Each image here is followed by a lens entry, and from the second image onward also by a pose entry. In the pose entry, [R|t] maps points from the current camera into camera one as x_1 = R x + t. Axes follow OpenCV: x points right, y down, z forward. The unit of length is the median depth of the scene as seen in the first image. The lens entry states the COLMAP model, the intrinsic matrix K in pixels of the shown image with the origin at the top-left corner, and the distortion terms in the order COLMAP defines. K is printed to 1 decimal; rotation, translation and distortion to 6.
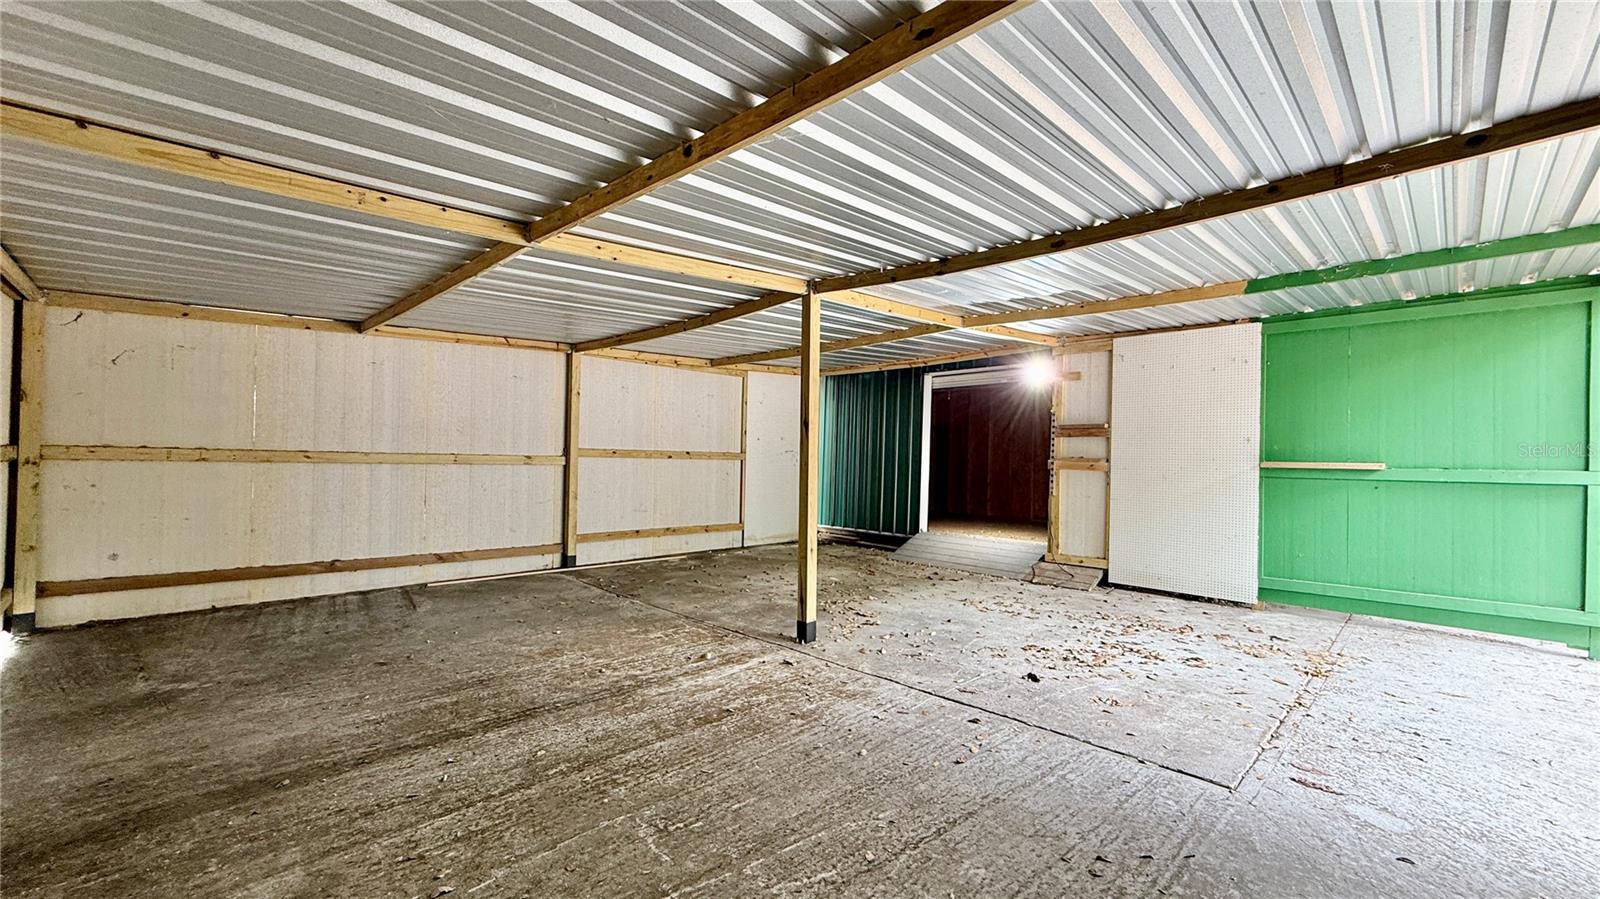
lens RADIAL K [[635.0, 0, 796.8], [0, 635.0, 451.3], [0, 0, 1]] dist [0.000024, -0.000291]
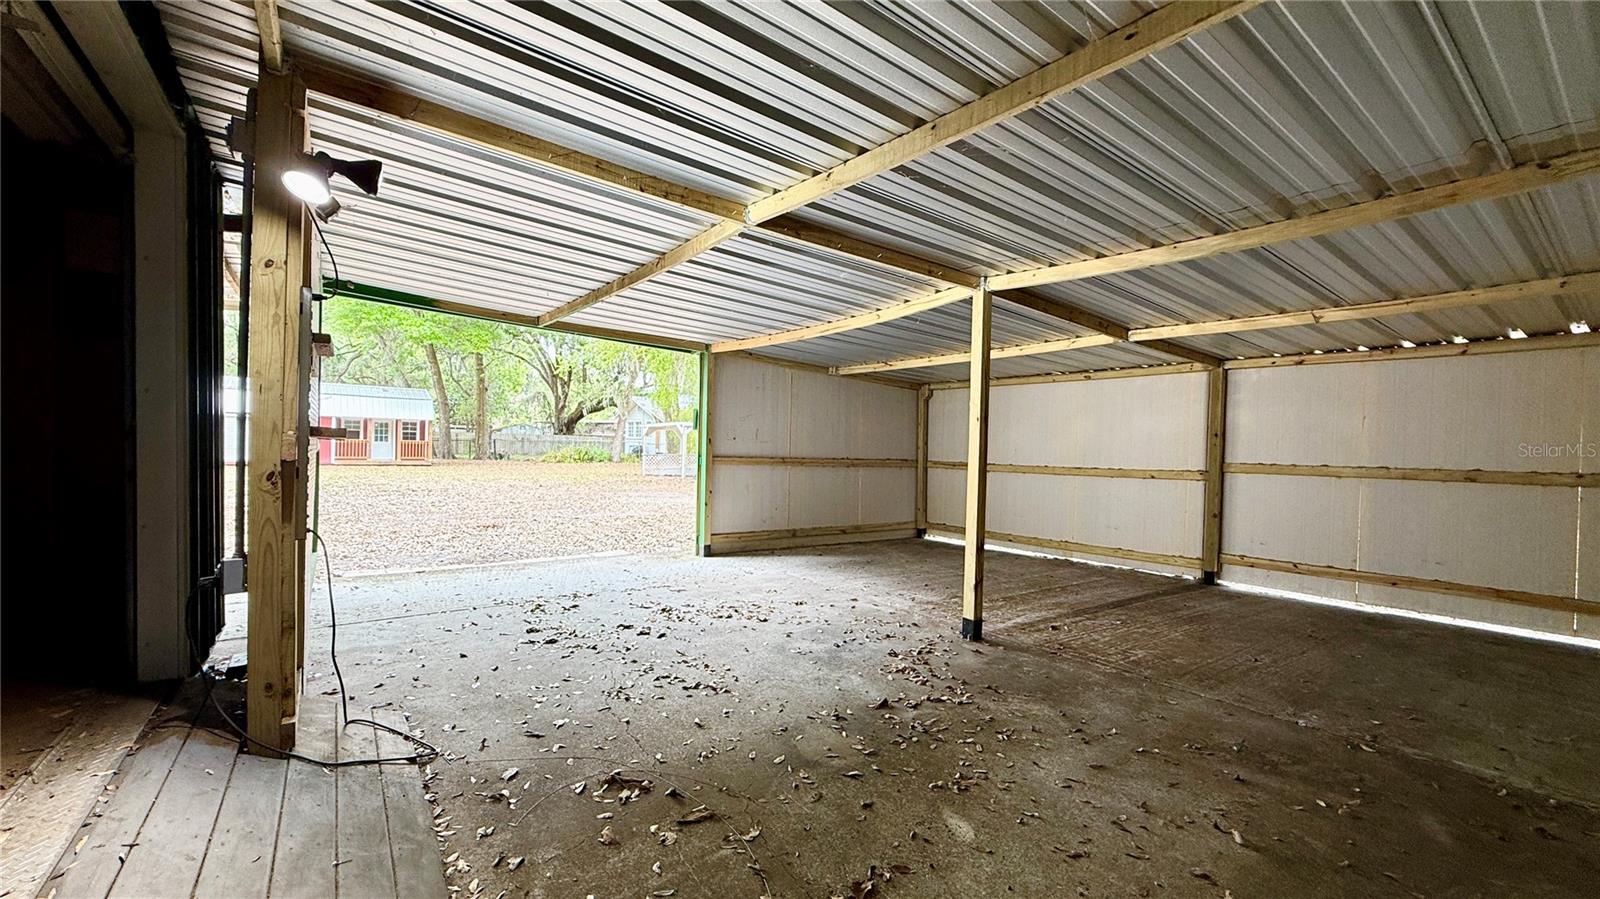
lens RADIAL K [[635.0, 0, 796.8], [0, 635.0, 451.3], [0, 0, 1]] dist [0.000024, -0.000291]
pose [[-0.987905, -0.044798, 0.148447, 0.166846], [-0.045919, 0.998937, -0.004127, 0.023323], [-0.148104, -0.010894, -0.988912, 2.234890]]
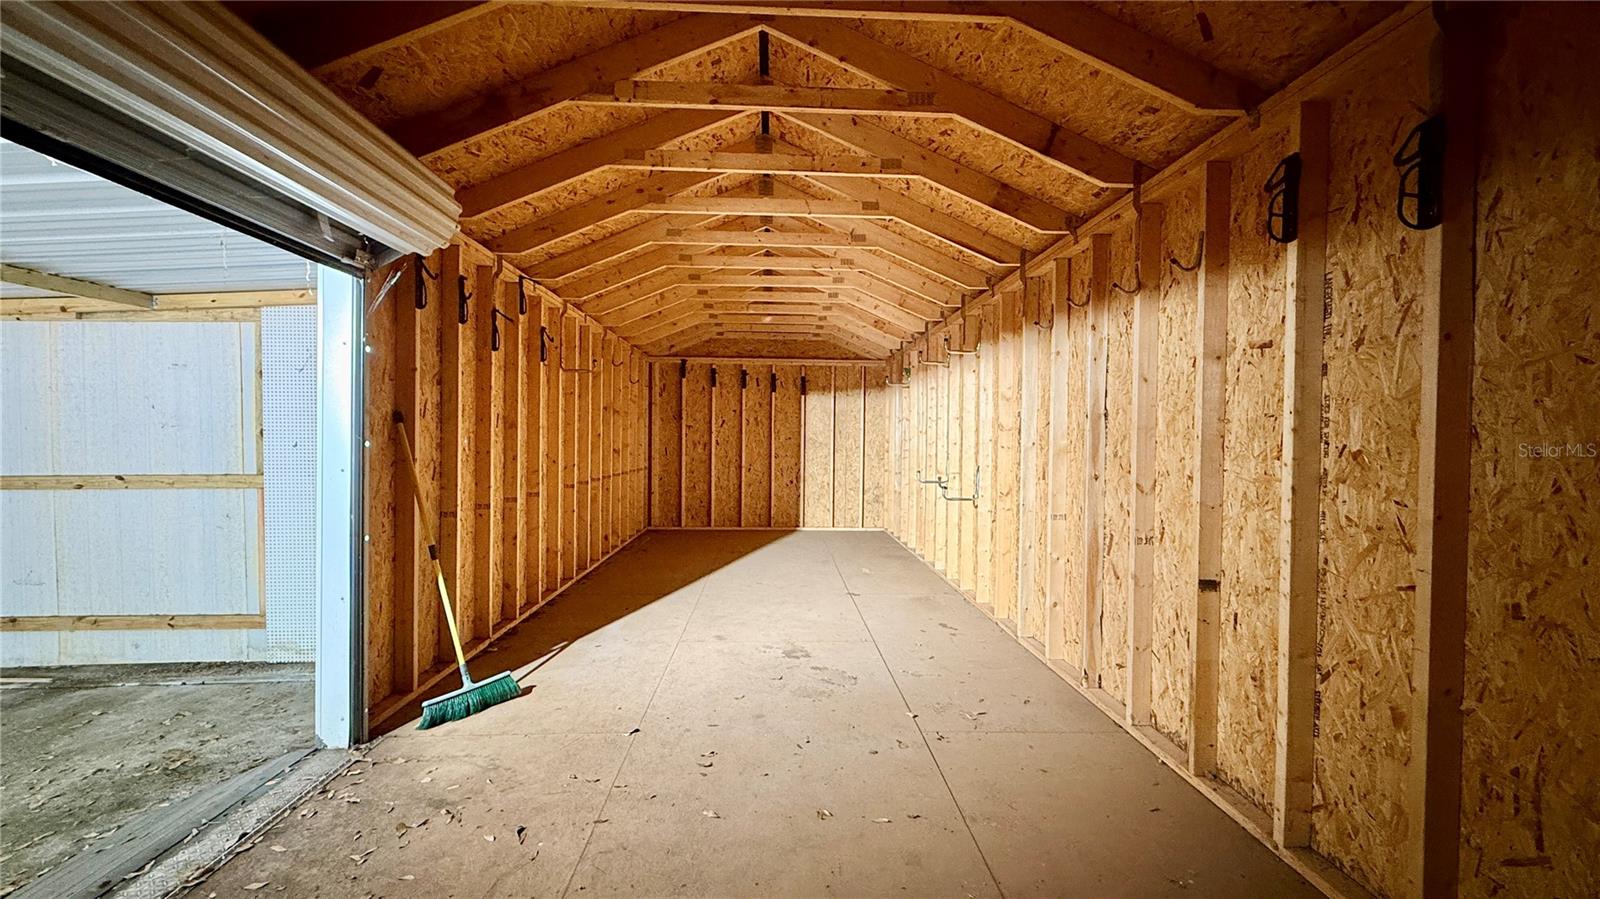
lens RADIAL K [[635.0, 0, 796.8], [0, 635.0, 451.3], [0, 0, 1]] dist [0.000024, -0.000291]
pose [[0.742372, -0.012814, -0.669866, 1.223063], [0.027004, 0.999577, 0.010805, -0.020177], [0.669444, -0.026110, 0.742404, 1.988849]]
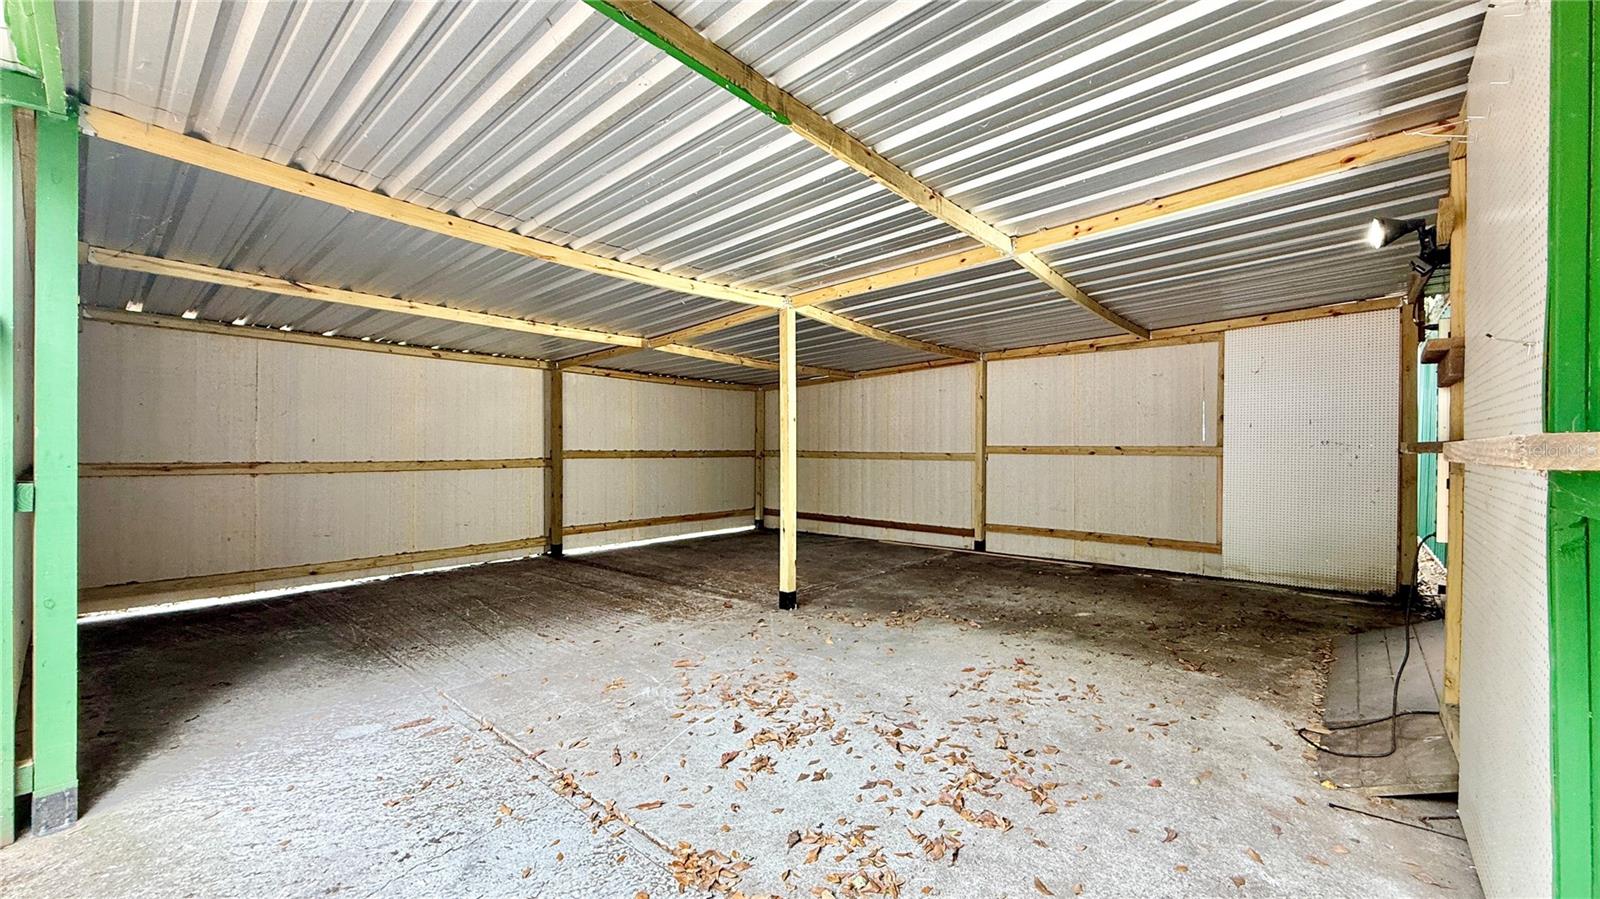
lens RADIAL K [[635.0, 0, 796.8], [0, 635.0, 451.3], [0, 0, 1]] dist [0.000024, -0.000291]
pose [[0.078593, -0.015266, -0.996790, 1.290980], [0.008077, 0.999860, -0.014676, 0.031940], [0.996874, -0.006898, 0.078705, 1.019719]]
